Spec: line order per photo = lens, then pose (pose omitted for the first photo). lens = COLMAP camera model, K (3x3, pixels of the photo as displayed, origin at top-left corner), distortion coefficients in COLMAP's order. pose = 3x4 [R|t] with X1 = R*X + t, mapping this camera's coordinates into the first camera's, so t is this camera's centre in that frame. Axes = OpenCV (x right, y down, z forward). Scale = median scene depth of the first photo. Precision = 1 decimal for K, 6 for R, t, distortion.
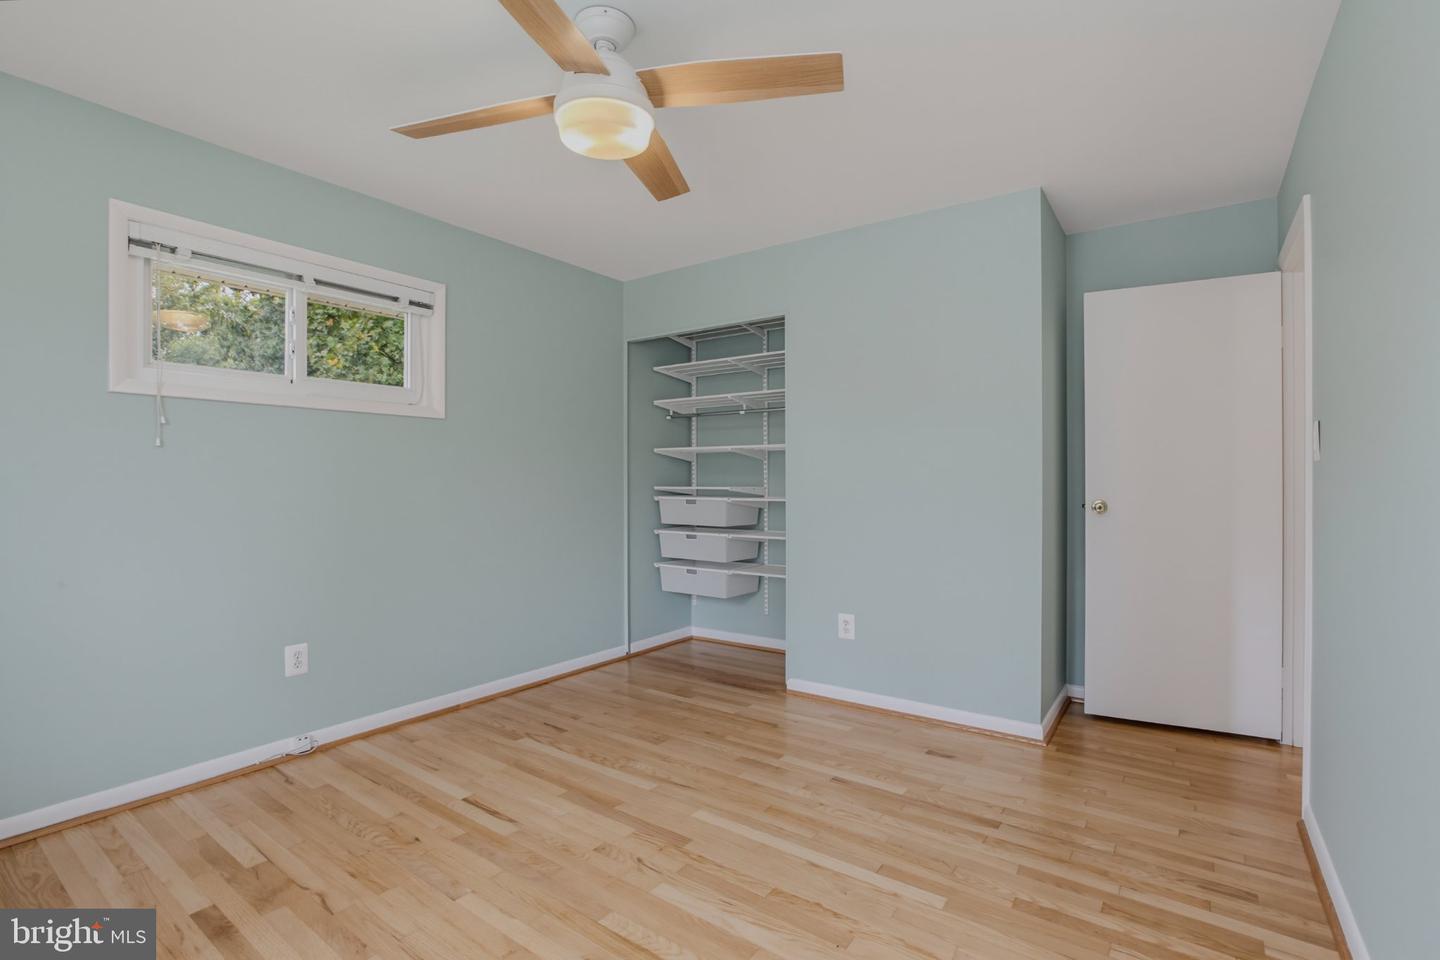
lens RADIAL K [[665.8, 0, 722.6], [0, 665.8, 481.9], [0, 0, 1]] dist [-0.018655, 0.000240]
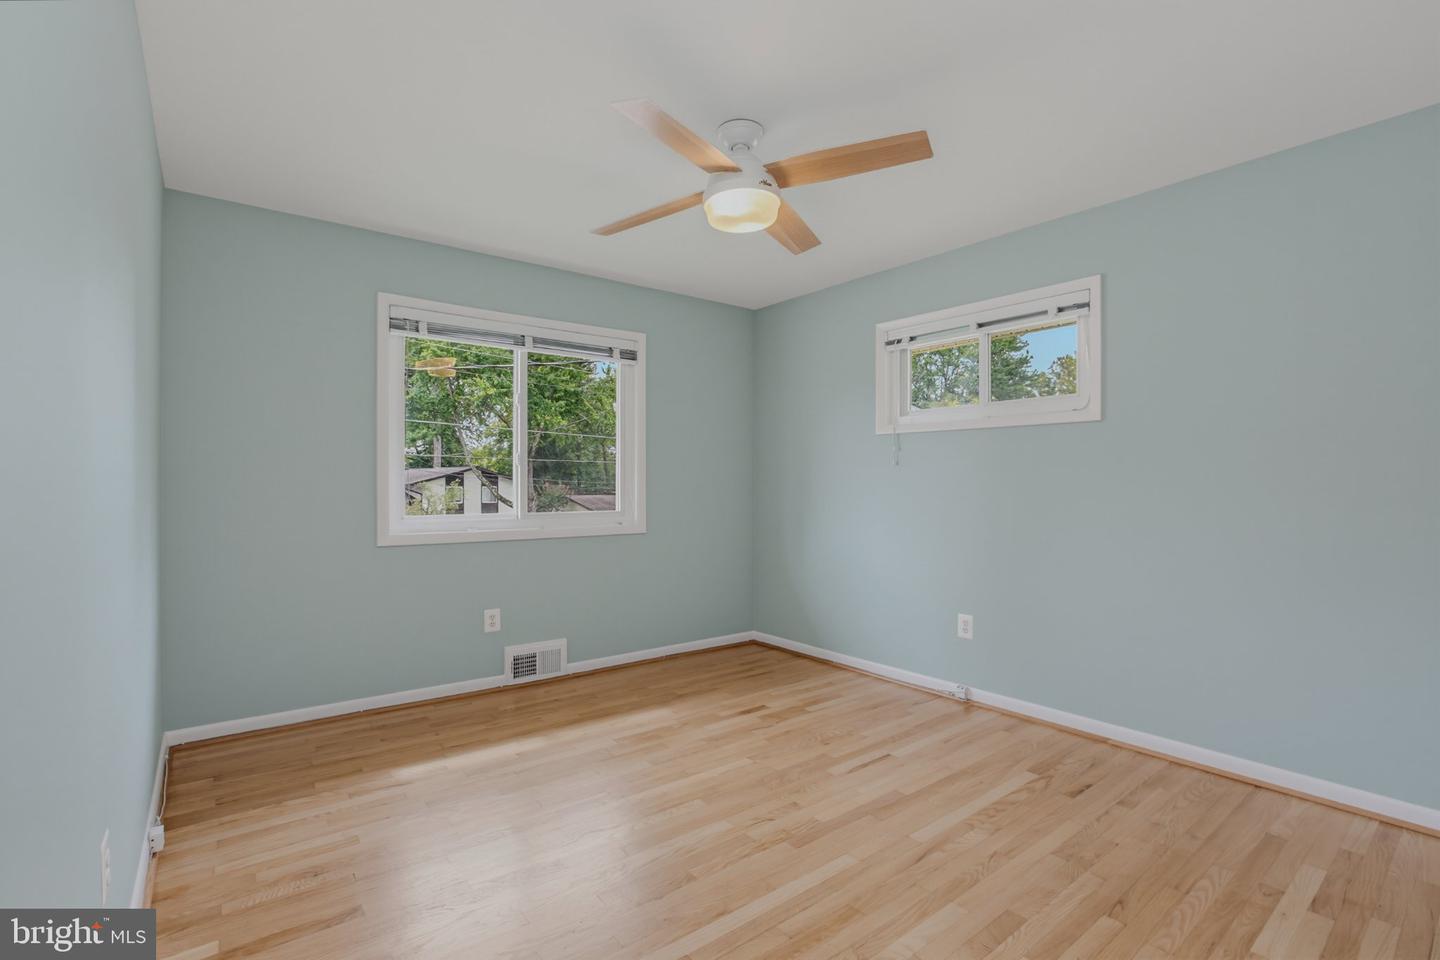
lens RADIAL K [[665.8, 0, 722.6], [0, 665.8, 481.9], [0, 0, 1]] dist [-0.018655, 0.000240]
pose [[-0.279084, -0.007813, -0.960235, 0.743635], [-0.007711, 0.999953, -0.005895, 0.000862], [0.960236, 0.005759, -0.279131, 0.925757]]
